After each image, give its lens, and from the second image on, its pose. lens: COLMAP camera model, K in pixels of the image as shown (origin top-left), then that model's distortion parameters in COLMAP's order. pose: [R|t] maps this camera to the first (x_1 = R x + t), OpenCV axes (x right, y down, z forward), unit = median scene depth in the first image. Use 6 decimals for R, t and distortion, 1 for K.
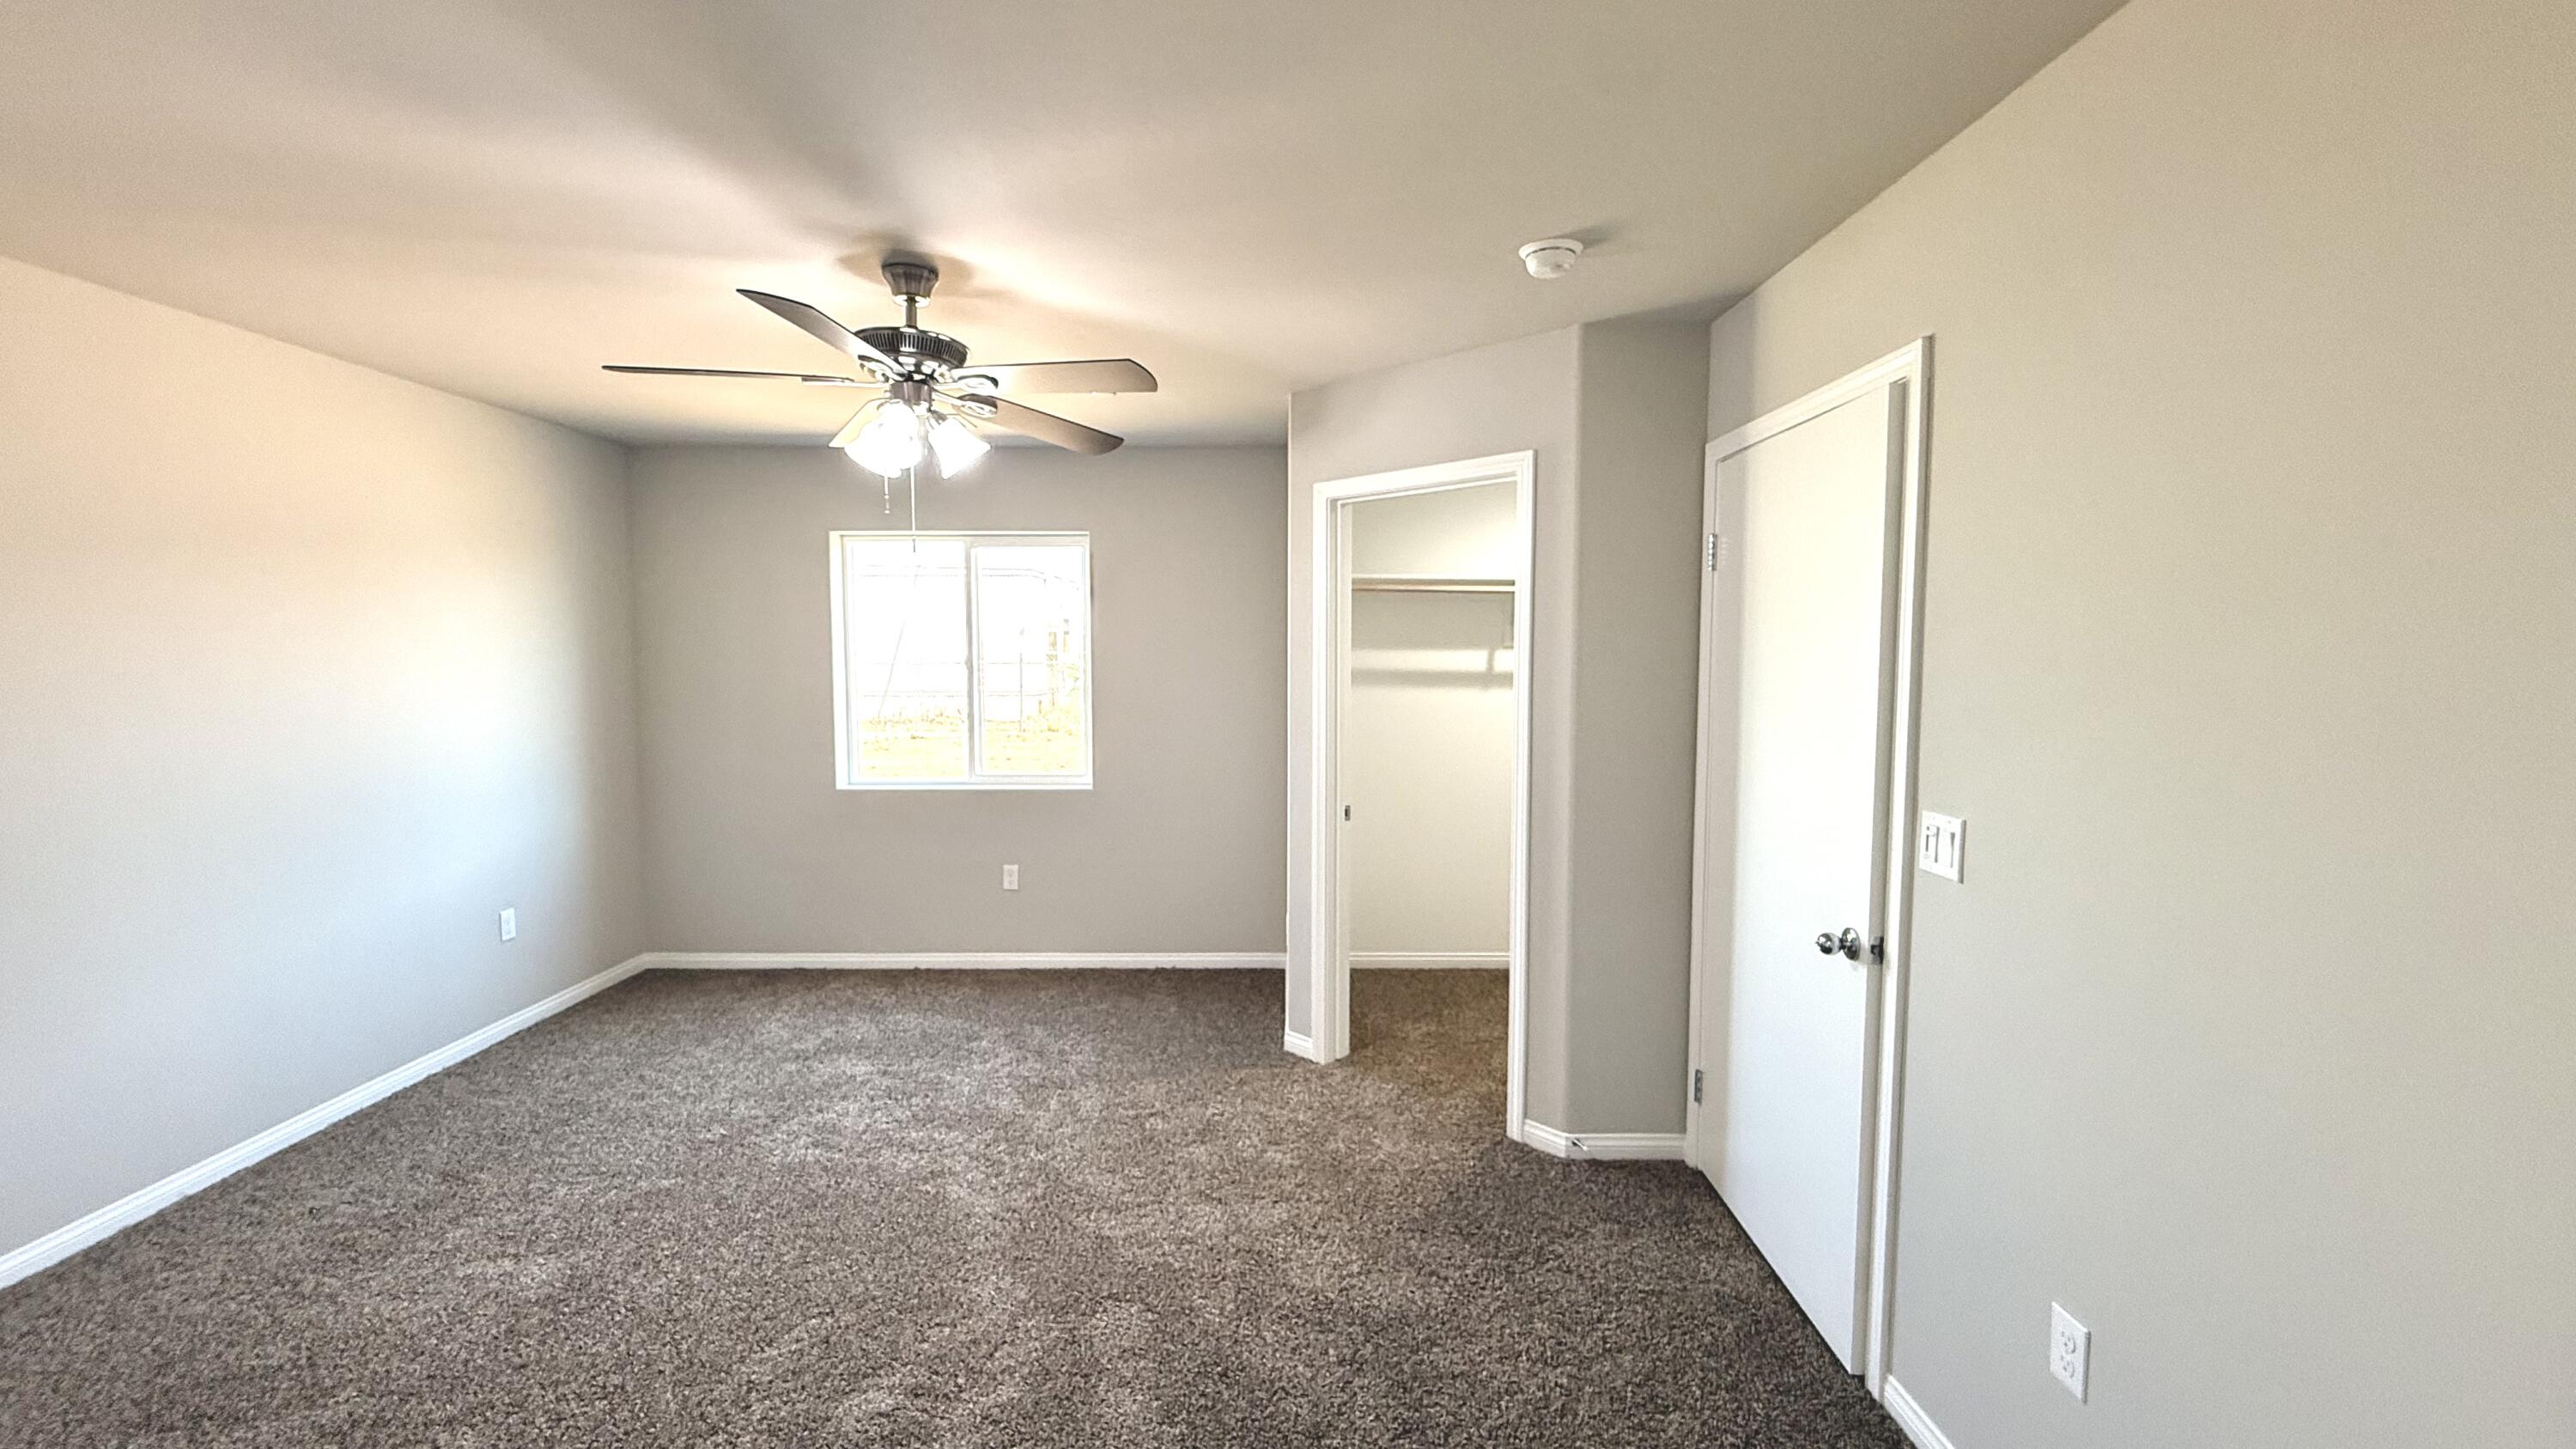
lens RADIAL K [[1035.7, 0, 1281.6], [0, 1035.7, 723.0], [0, 0, 1]] dist [0.001022, 0.000264]
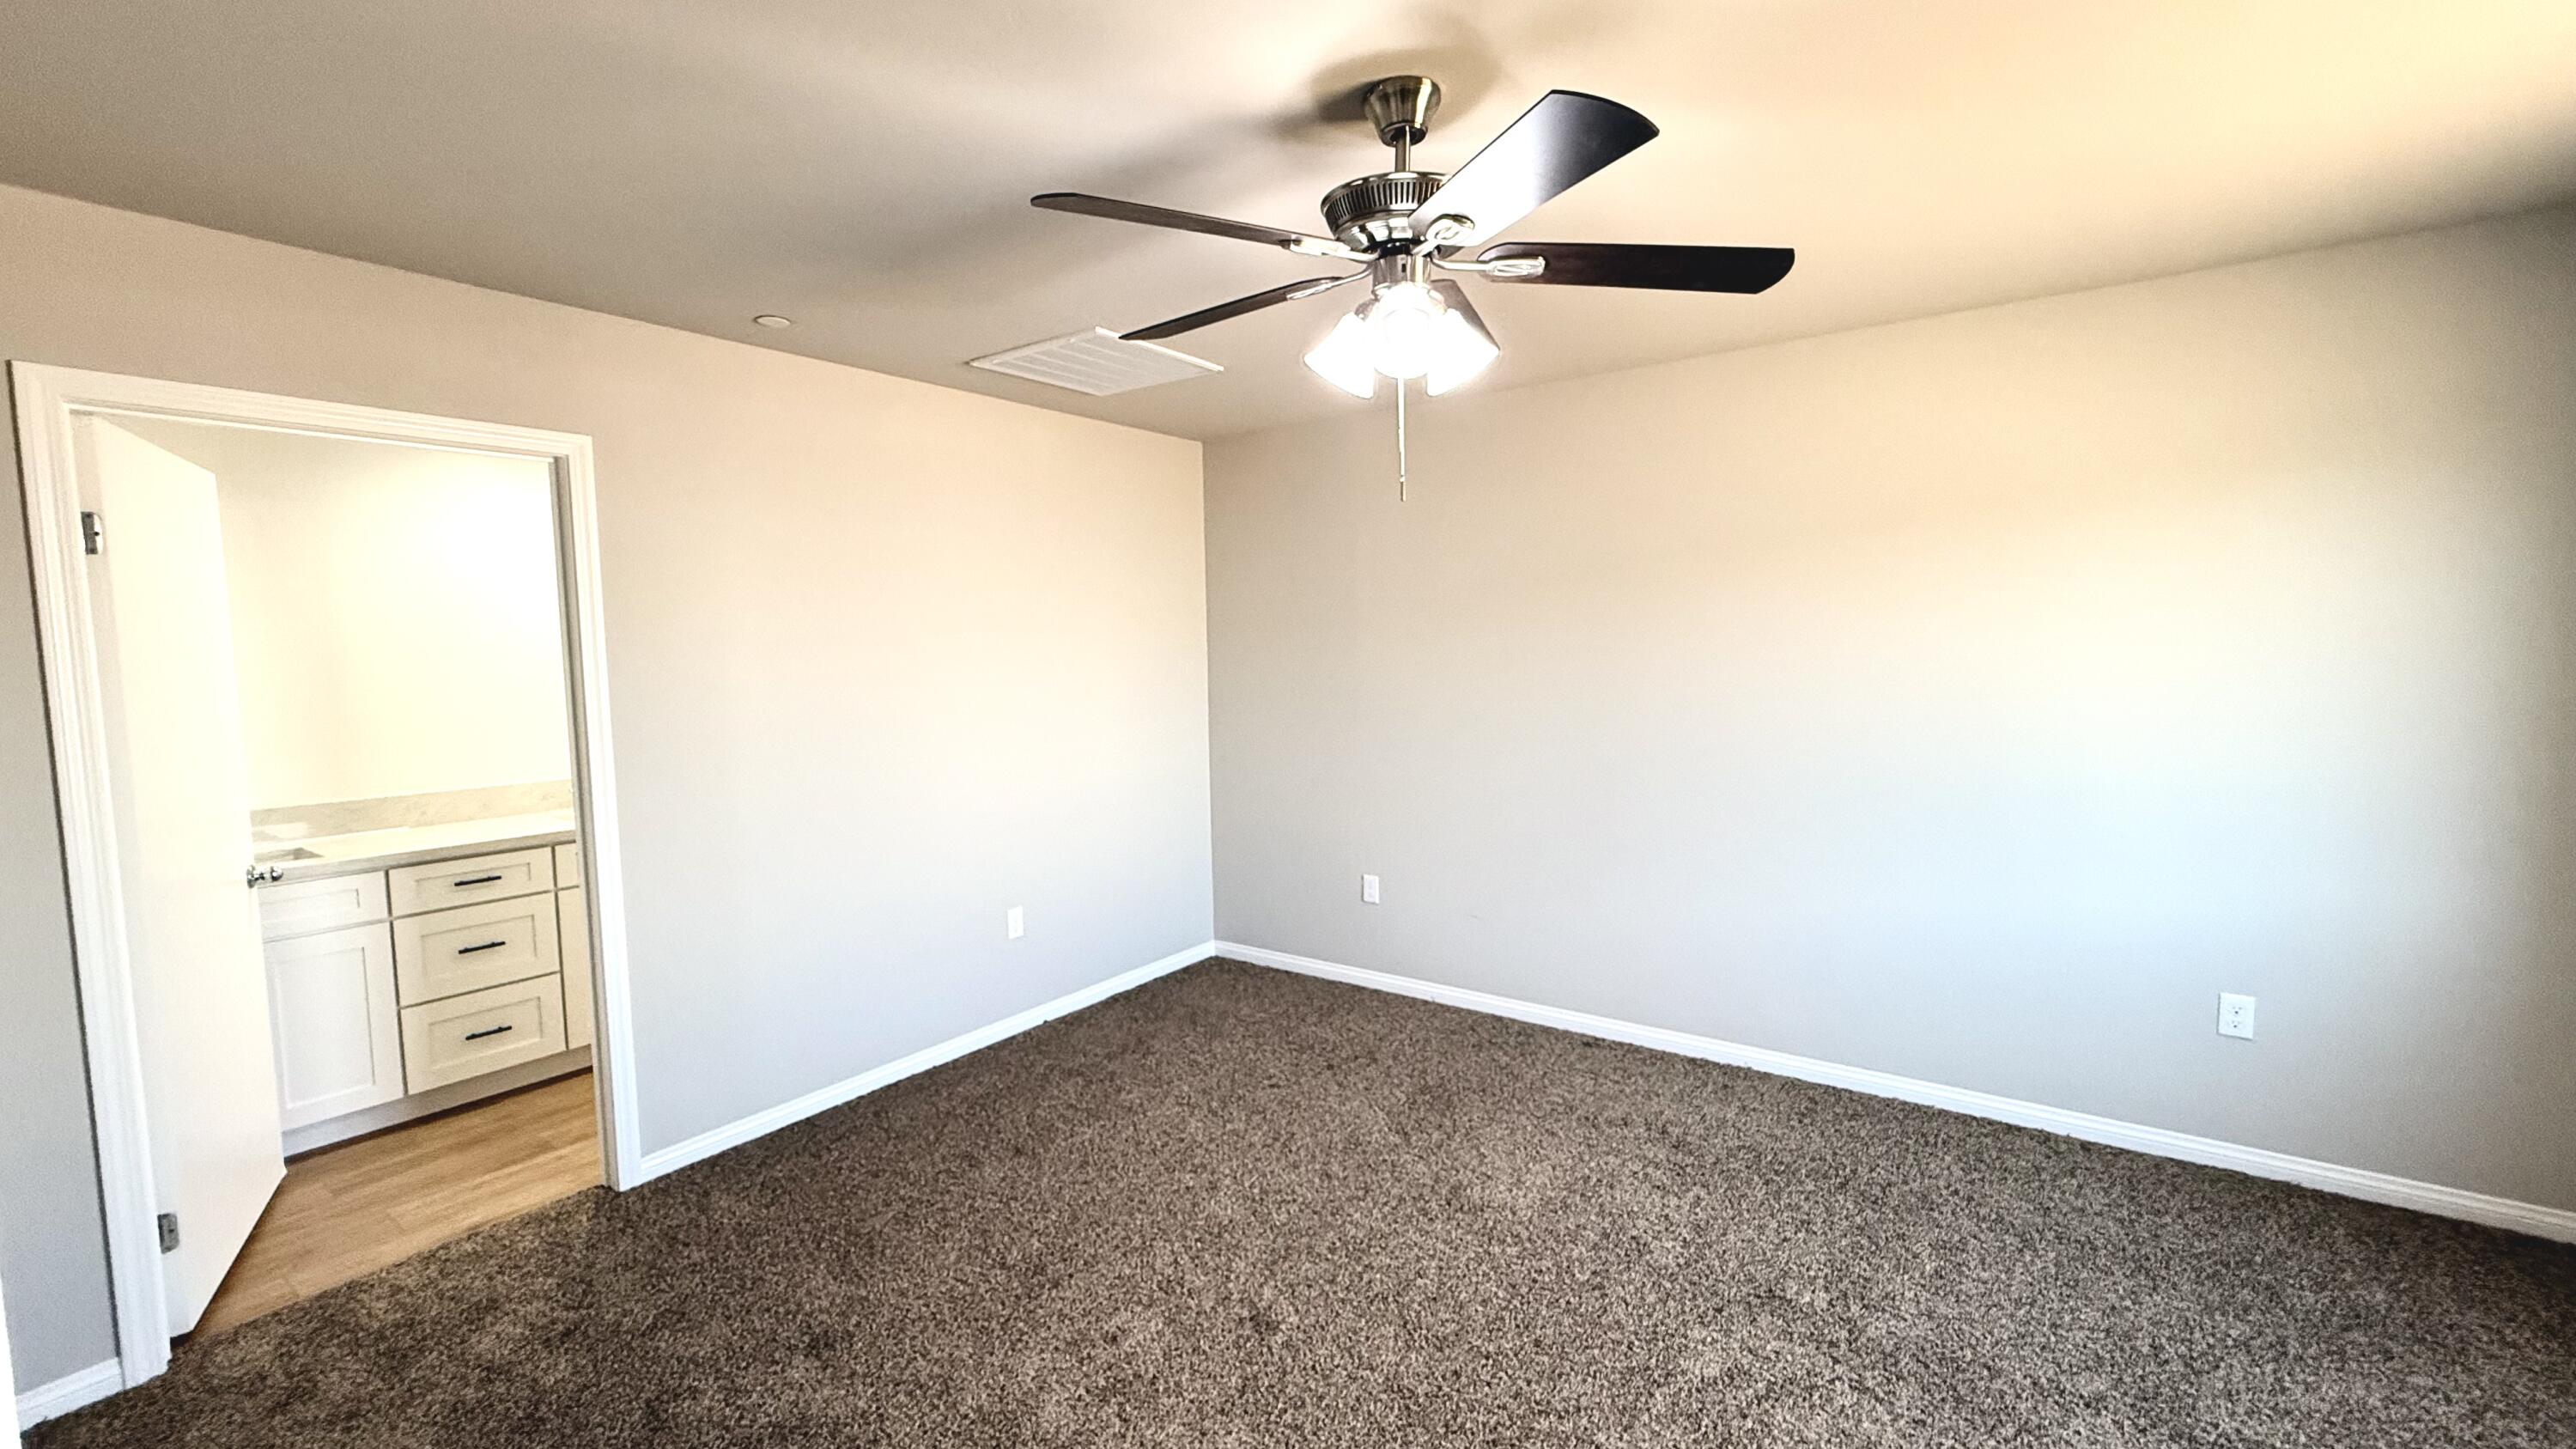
lens RADIAL K [[1035.7, 0, 1281.6], [0, 1035.7, 723.0], [0, 0, 1]] dist [0.001022, 0.000264]
pose [[-0.593824, 0.071838, -0.801382, 0.221729], [-0.036286, 0.992602, 0.115867, -0.071789], [0.803777, 0.097883, -0.586824, 1.086536]]
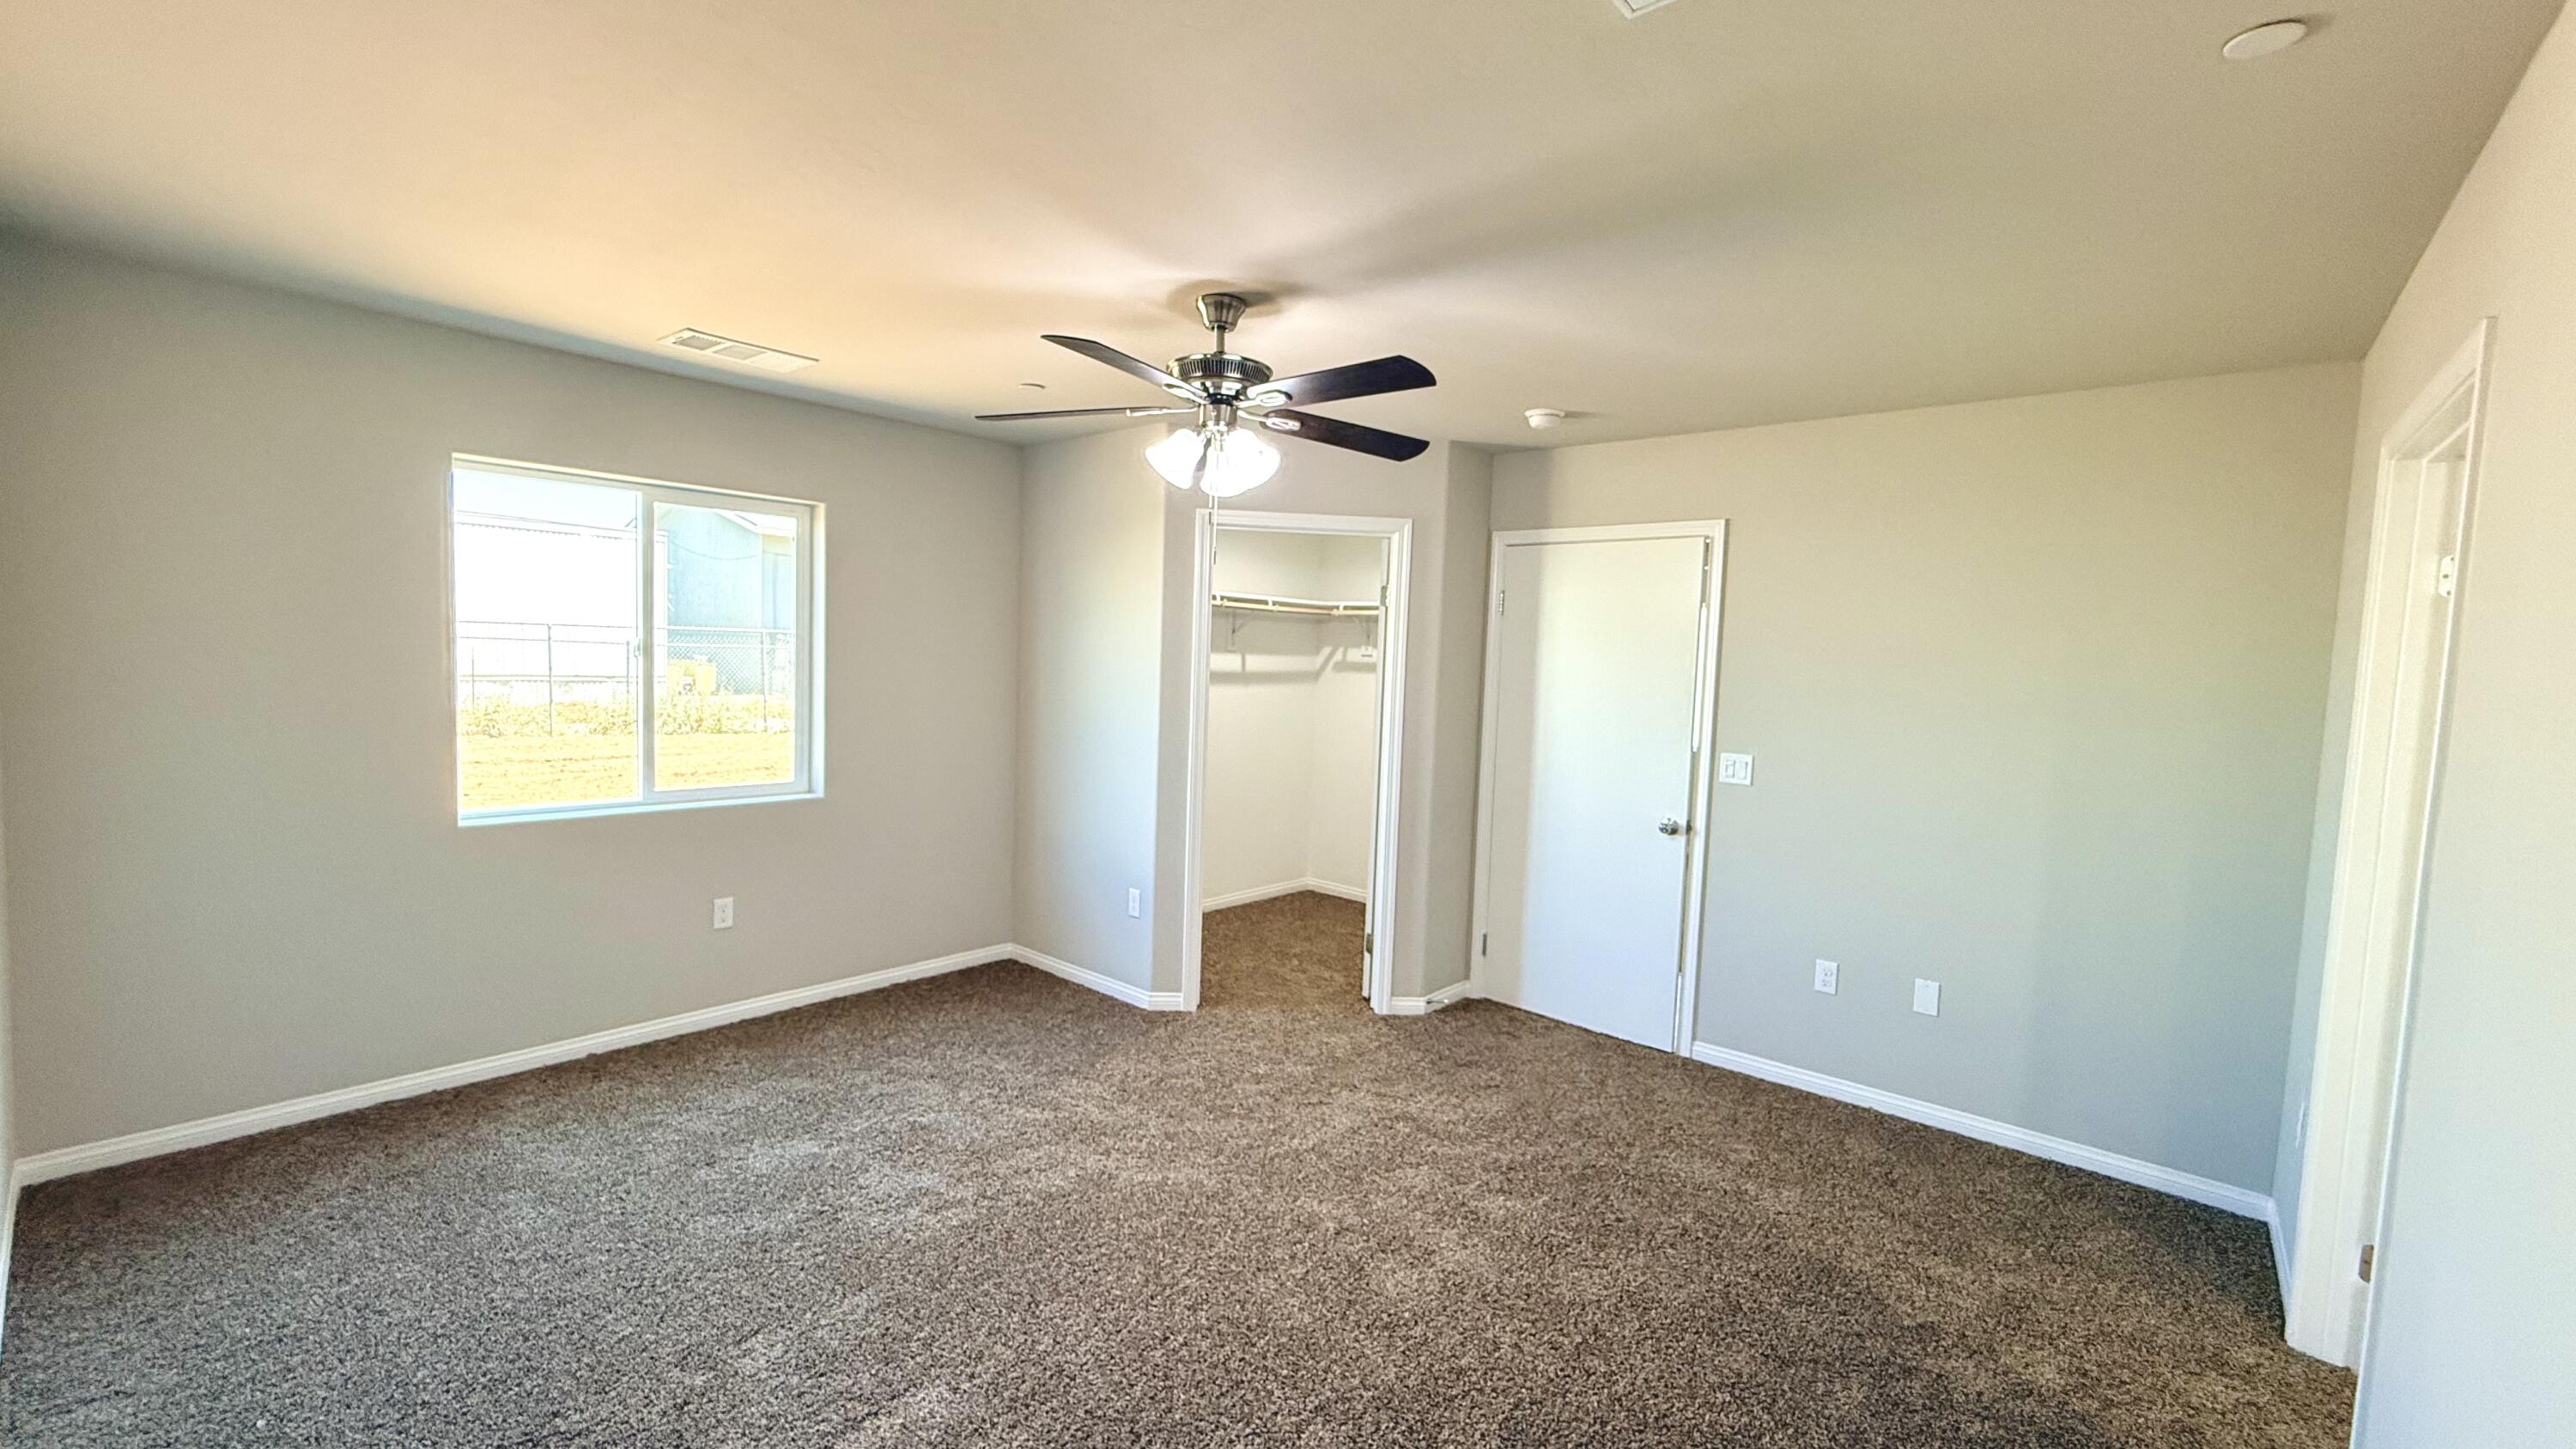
lens RADIAL K [[1035.7, 0, 1281.6], [0, 1035.7, 723.0], [0, 0, 1]] dist [0.001022, 0.000264]
pose [[0.648927, -0.024382, 0.760460, -0.896921], [0.014043, 0.999700, 0.020069, -0.016487], [-0.760721, -0.002345, 0.649074, 0.206279]]
